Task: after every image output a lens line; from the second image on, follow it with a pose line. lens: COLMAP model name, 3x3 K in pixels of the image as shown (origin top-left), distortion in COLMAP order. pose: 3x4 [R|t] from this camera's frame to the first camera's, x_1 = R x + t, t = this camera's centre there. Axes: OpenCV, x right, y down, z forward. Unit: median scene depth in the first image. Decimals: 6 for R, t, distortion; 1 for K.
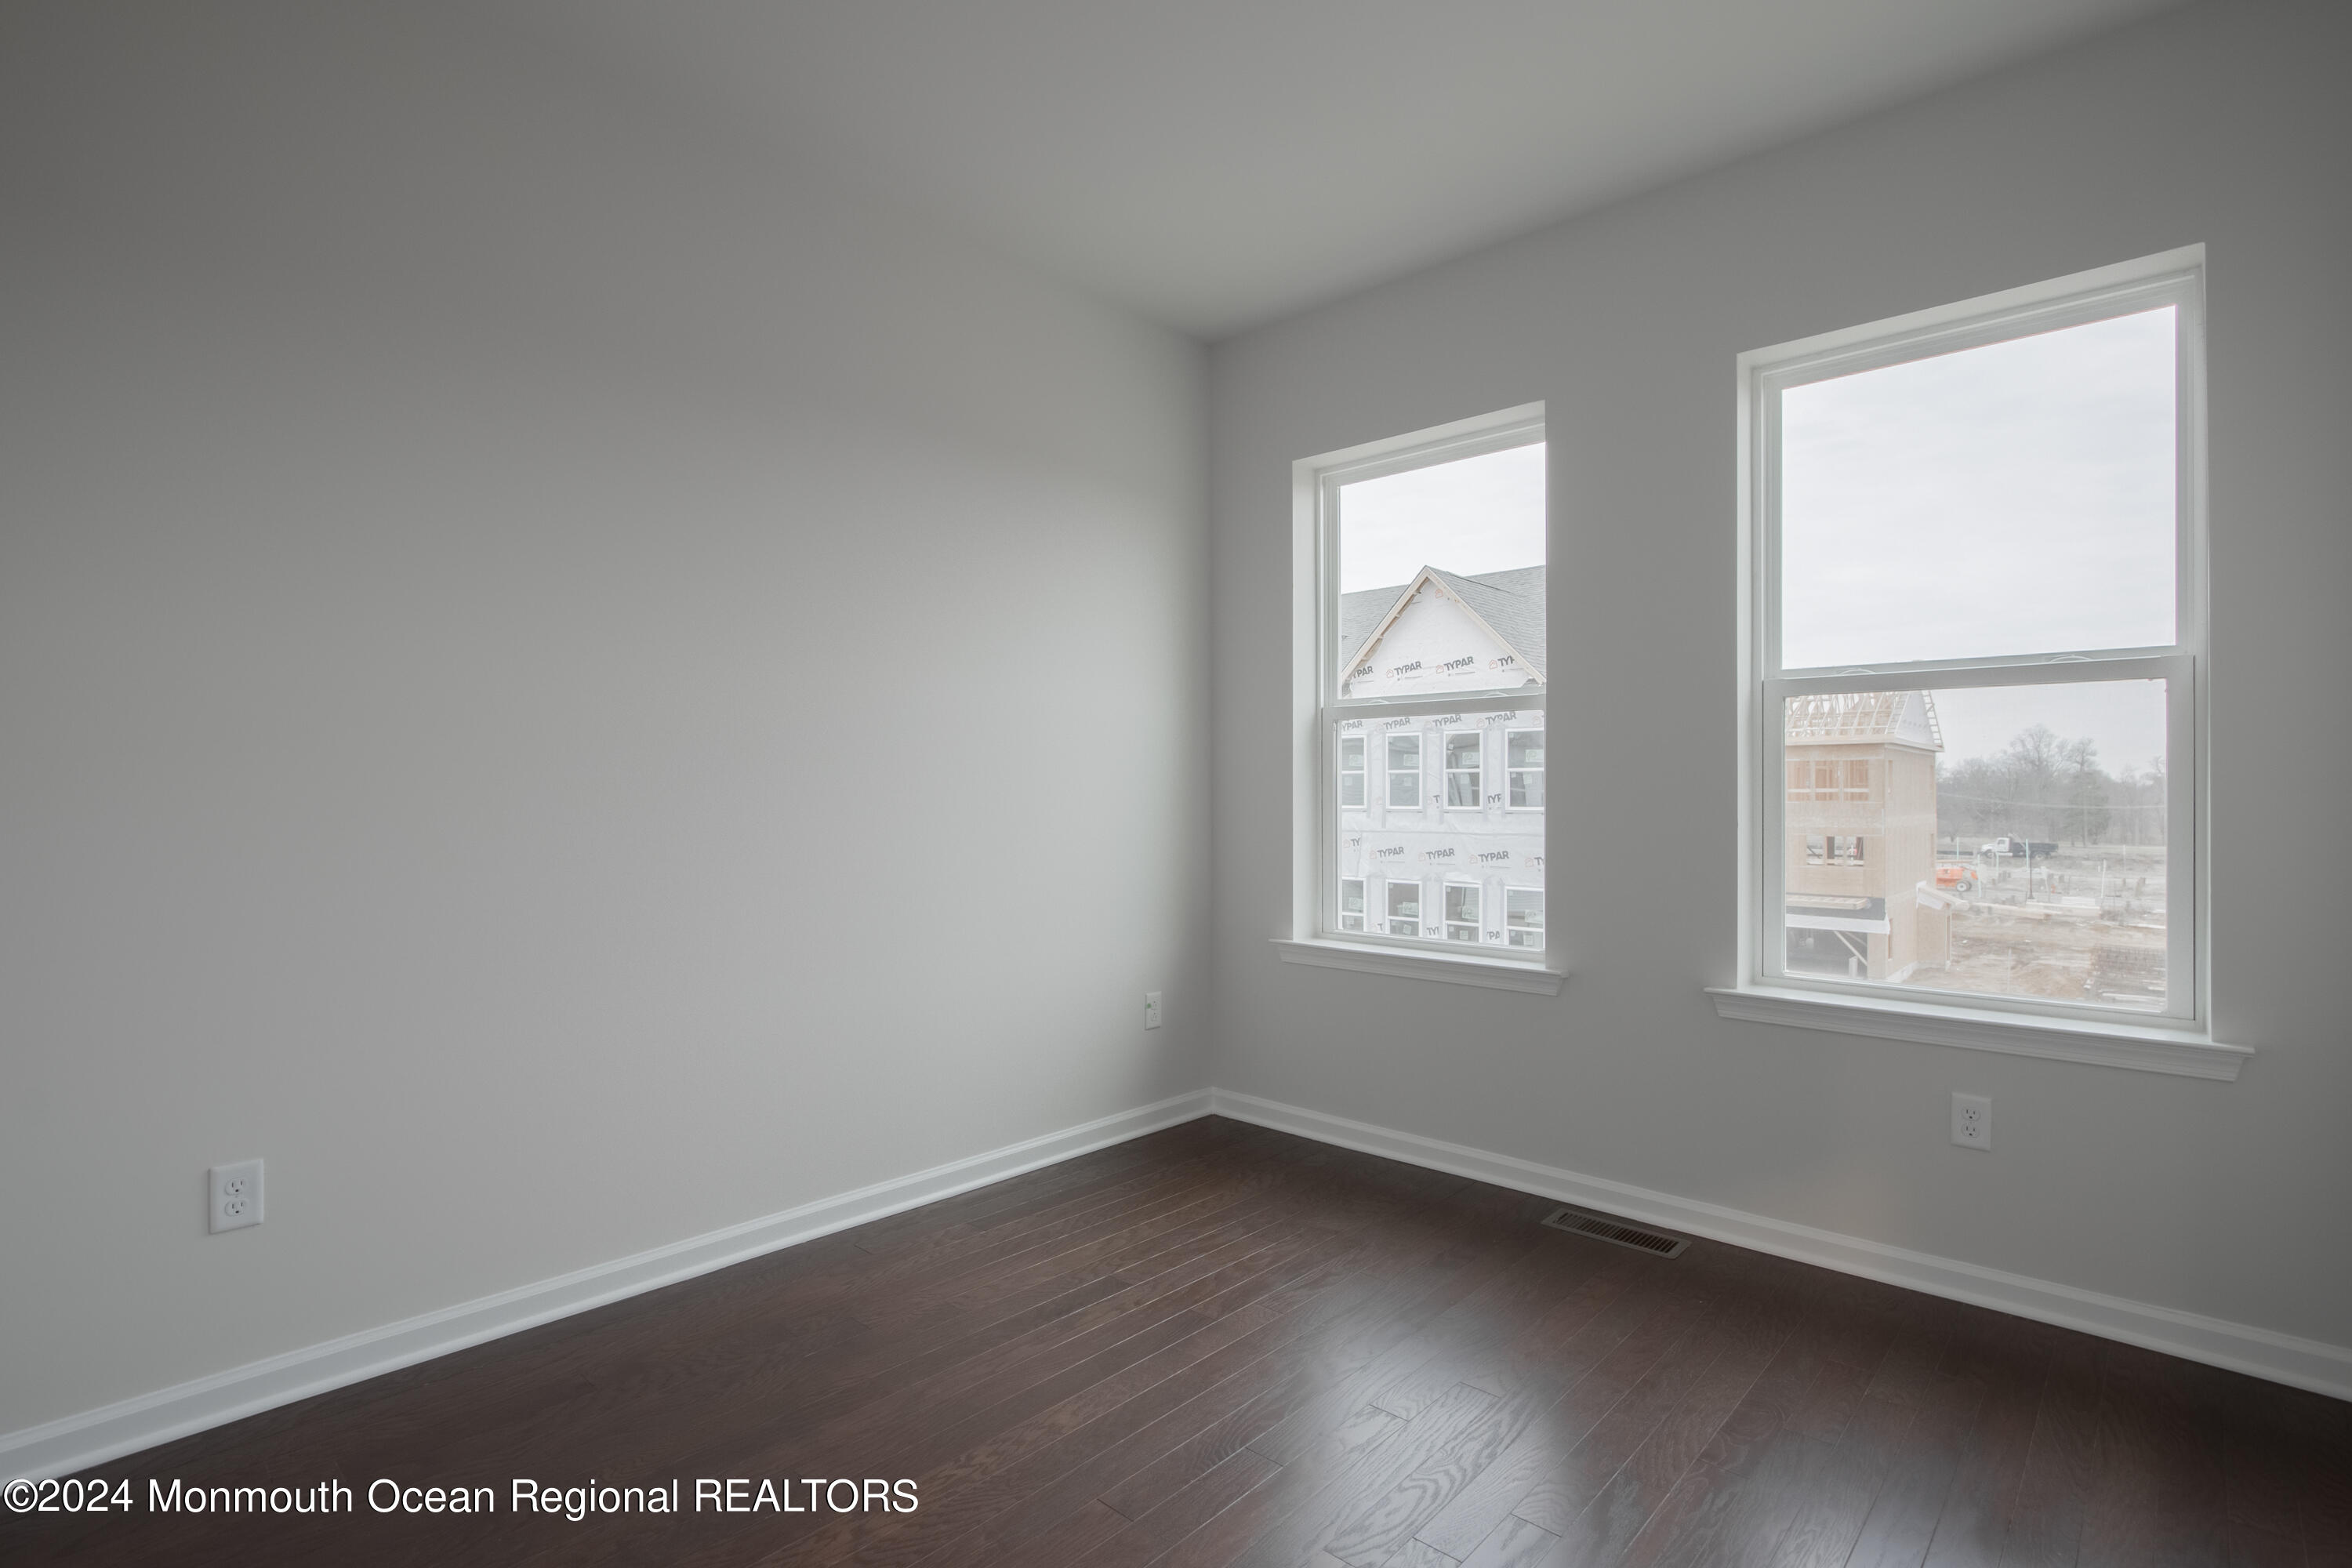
lens RADIAL K [[1100.0, 0, 1183.4], [0, 1100.0, 805.1], [0, 0, 1]] dist [-0.011786, 0.003618]
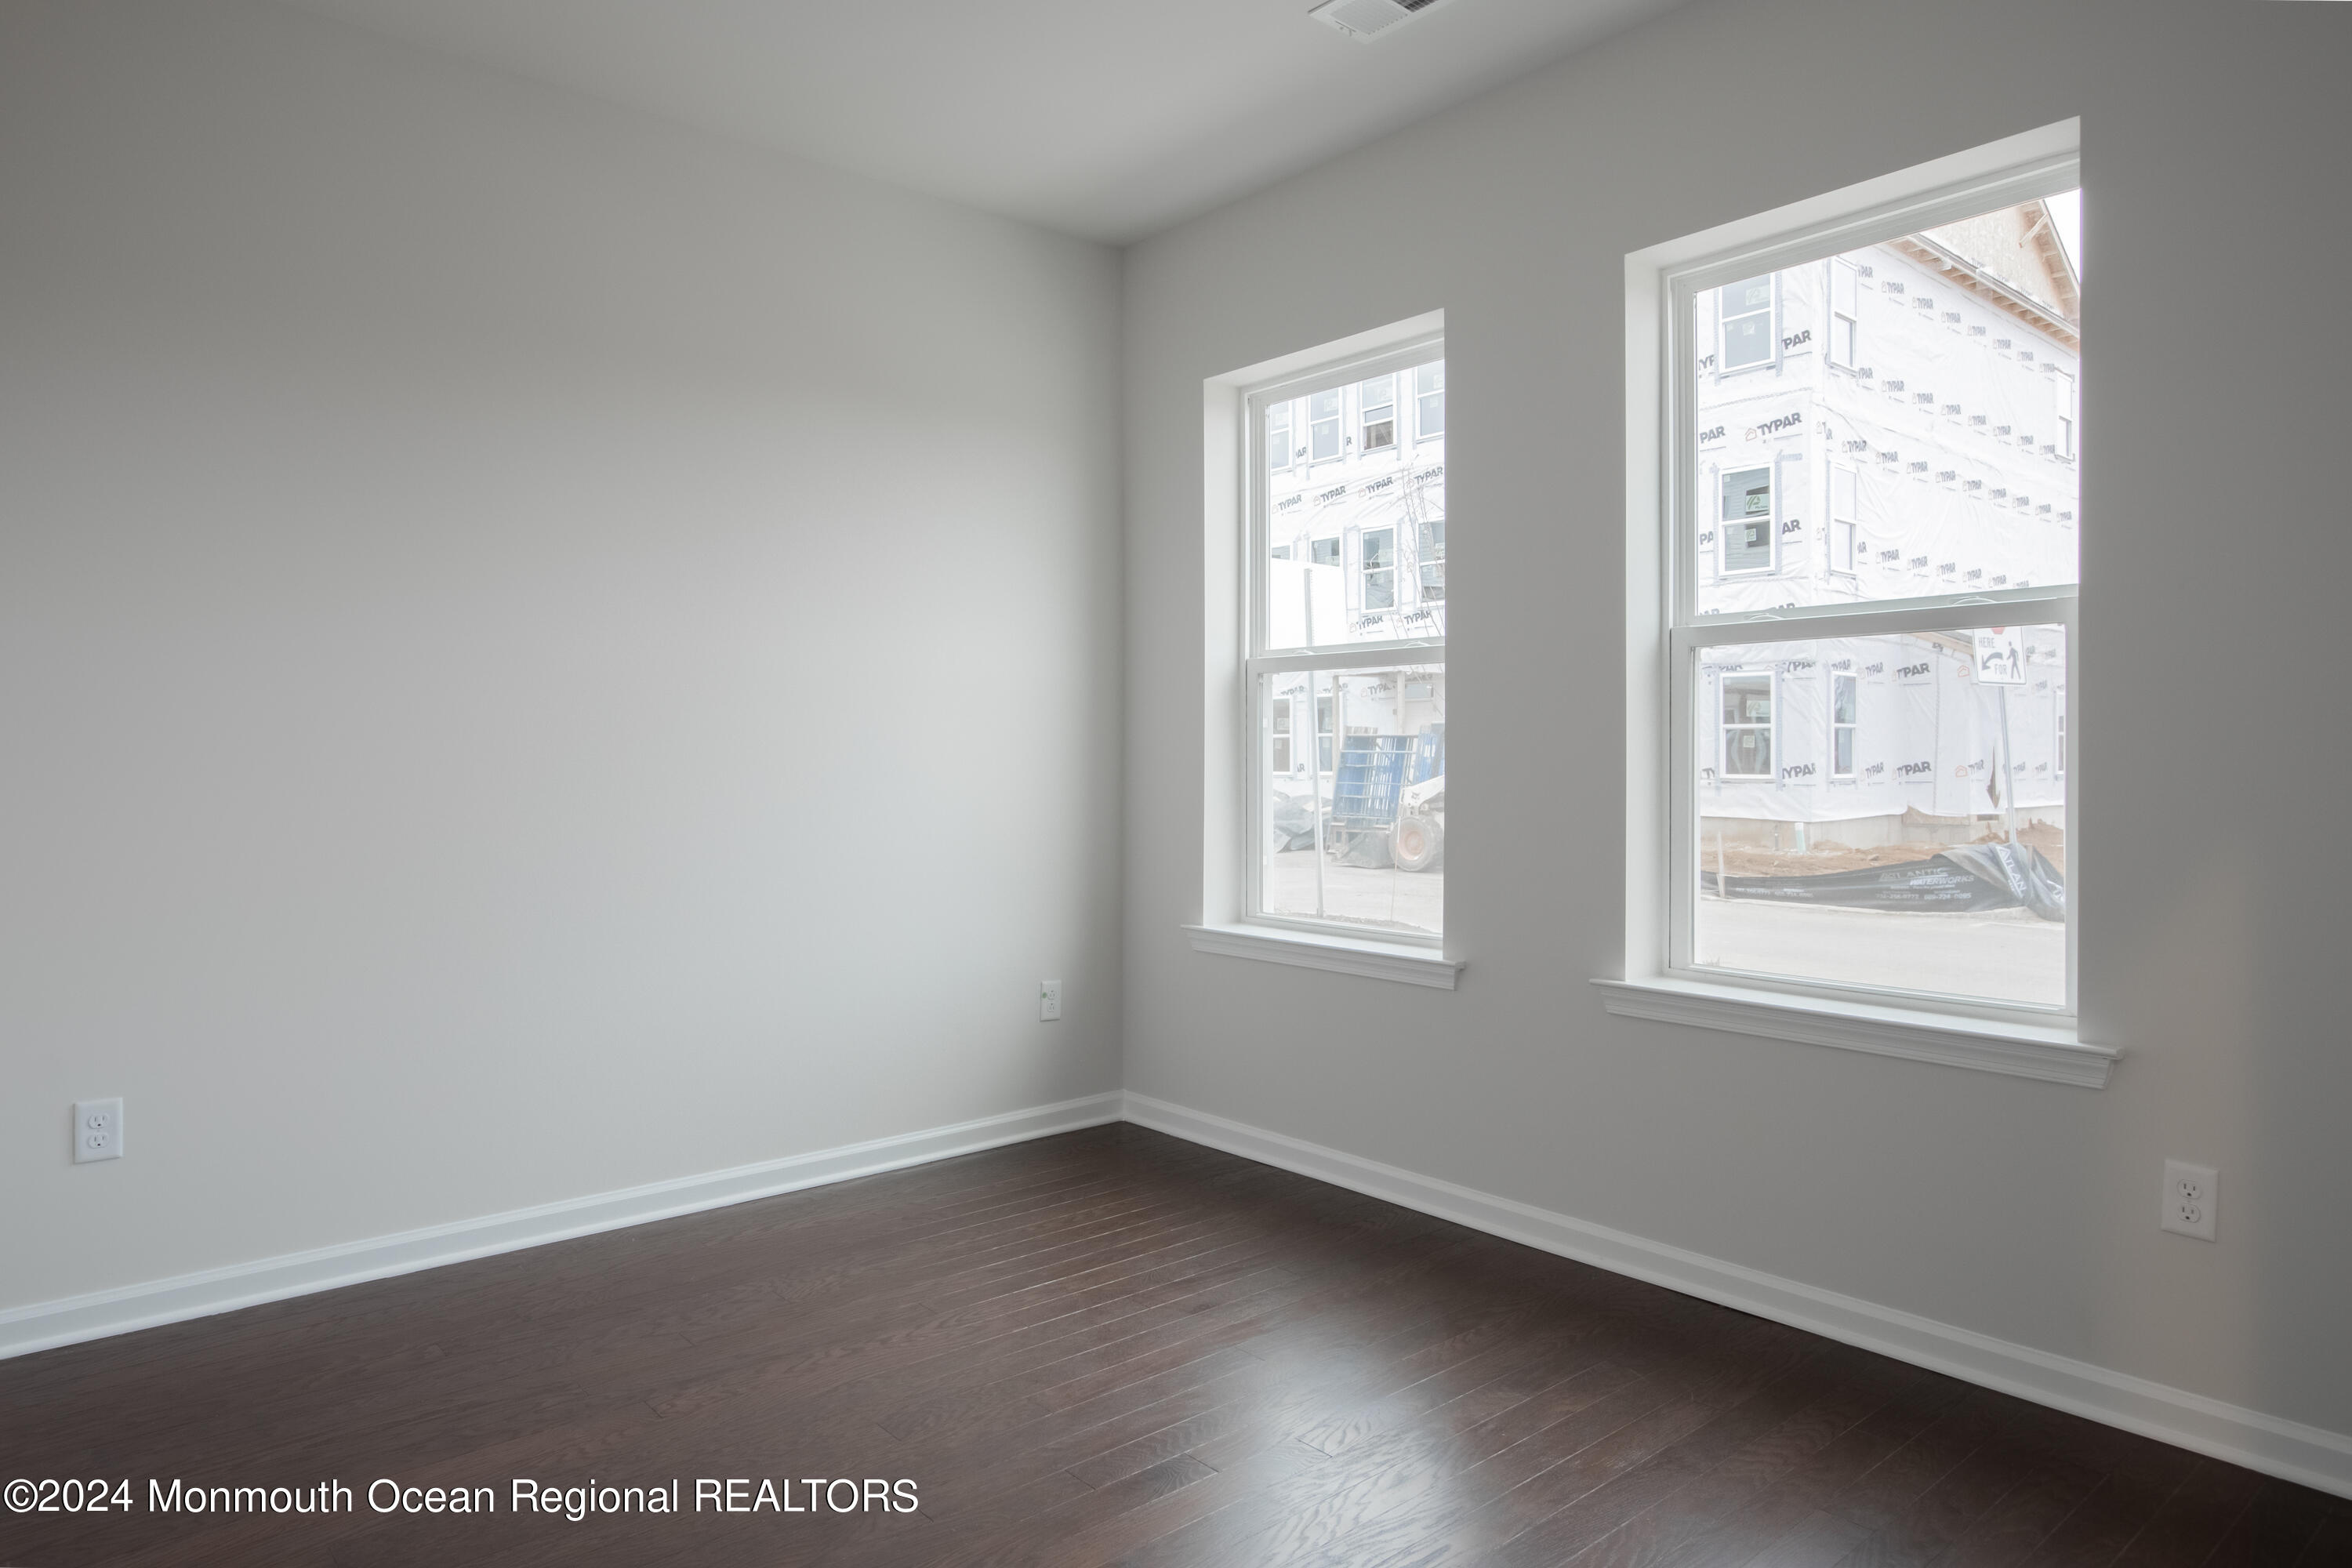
lens RADIAL K [[1578.8, 0, 1170.5], [0, 1578.8, 785.5], [0, 0, 1]] dist [0.066225, 0.002248]
pose [[0.983998, 0.000790, -0.178176, 0.326086], [0.000098, 0.999988, 0.004975, 0.004328], [0.178178, -0.004913, 0.983986, -0.279693]]
